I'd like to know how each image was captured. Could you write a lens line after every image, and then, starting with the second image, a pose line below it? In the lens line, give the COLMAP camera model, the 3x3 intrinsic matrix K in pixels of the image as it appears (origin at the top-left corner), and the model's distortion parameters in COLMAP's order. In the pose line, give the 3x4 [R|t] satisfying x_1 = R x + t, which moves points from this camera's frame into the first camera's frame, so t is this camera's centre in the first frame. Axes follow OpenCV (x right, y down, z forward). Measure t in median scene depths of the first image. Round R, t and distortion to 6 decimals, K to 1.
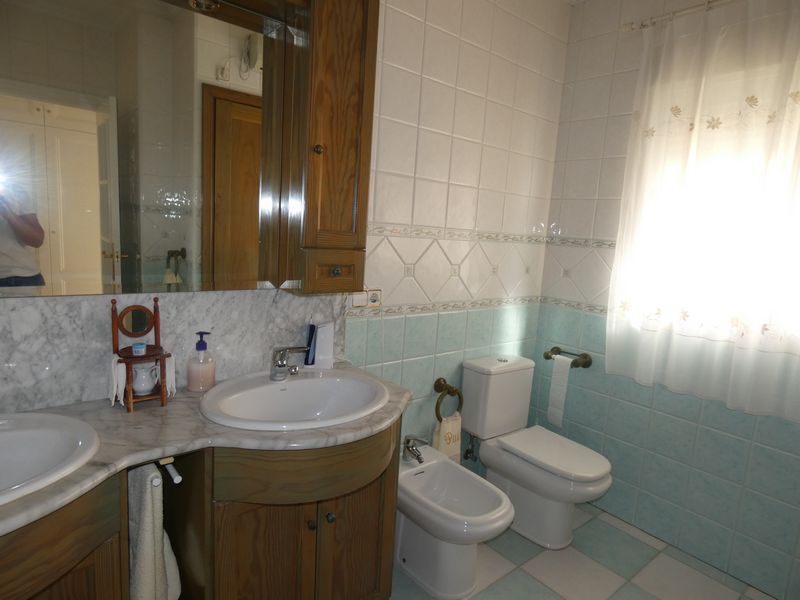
lens RADIAL K [[474.1, 0, 403.4], [0, 474.1, 302.6], [0, 0, 1]] dist [-0.009443, -0.001778]
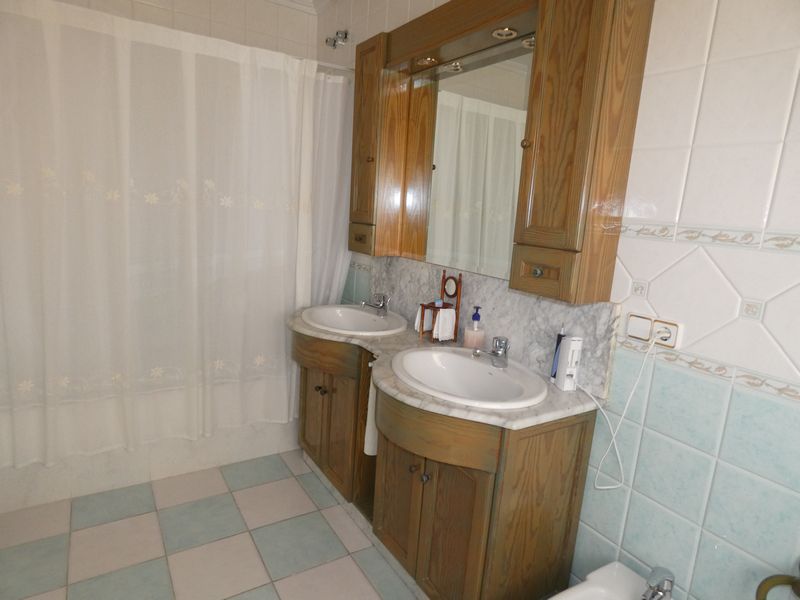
lens RADIAL K [[474.1, 0, 402.9], [0, 474.1, 300.1], [0, 0, 1]] dist [-0.009443, -0.001778]
pose [[-0.134826, 0.109382, -0.984813, 0.751612], [-0.227208, 0.963994, 0.138175, -0.075153], [0.964468, 0.242387, -0.105119, 0.811492]]
